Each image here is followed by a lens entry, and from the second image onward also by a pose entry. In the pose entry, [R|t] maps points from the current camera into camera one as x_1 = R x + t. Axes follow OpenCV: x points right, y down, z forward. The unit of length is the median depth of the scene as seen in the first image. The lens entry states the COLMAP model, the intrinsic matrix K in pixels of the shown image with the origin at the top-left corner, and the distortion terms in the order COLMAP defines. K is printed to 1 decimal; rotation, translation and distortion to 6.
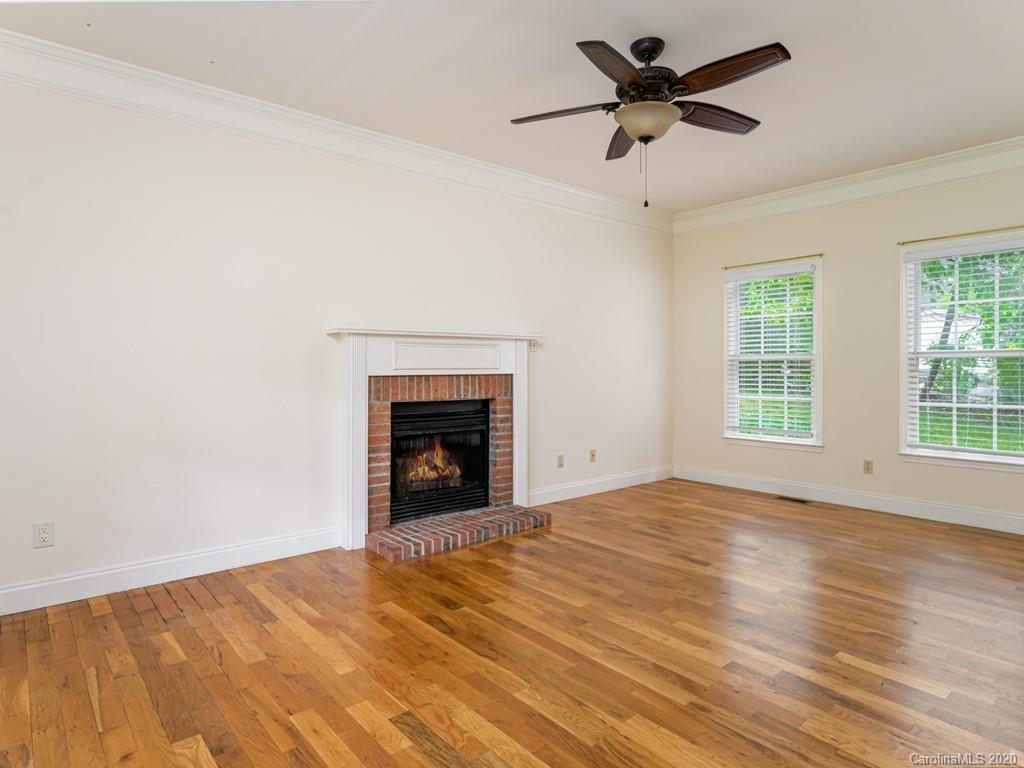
lens RADIAL K [[608.6, 0, 512.0], [0, 608.6, 384.0], [0, 0, 1]] dist [0.002220, 0.000258]
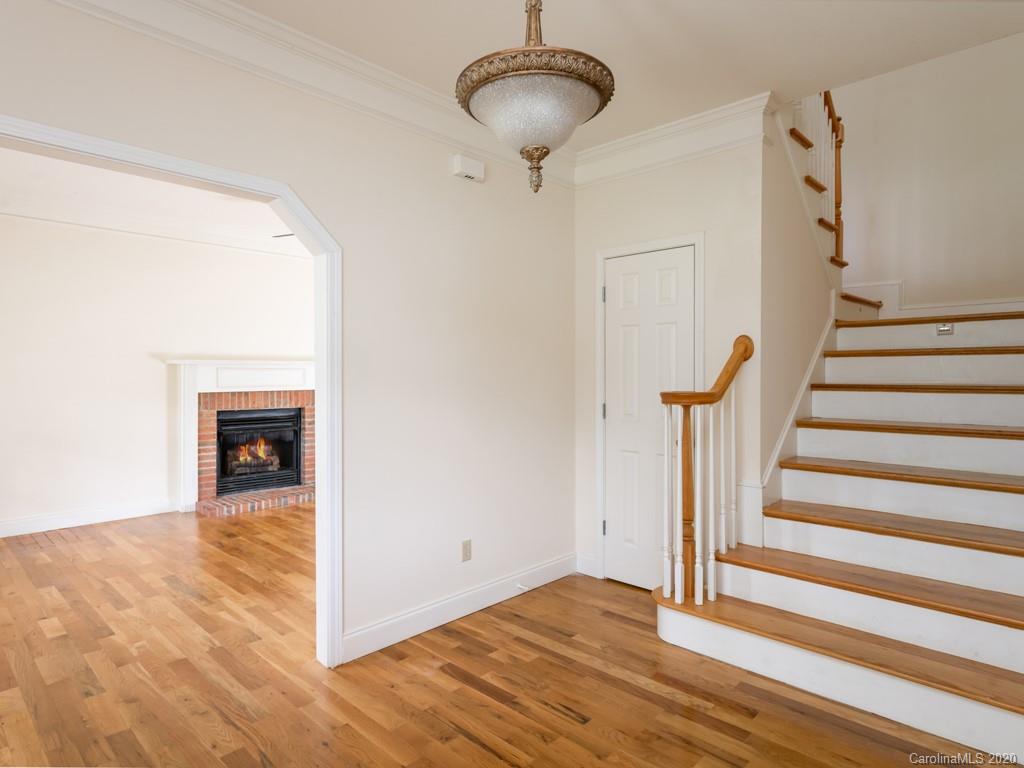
lens RADIAL K [[608.6, 0, 512.0], [0, 608.6, 384.0], [0, 0, 1]] dist [0.002220, 0.000258]
pose [[0.994563, -0.000877, 0.104137, 0.349029], [0.001597, 0.999975, -0.006830, -0.023103], [-0.104128, 0.006959, 0.994540, -0.513538]]
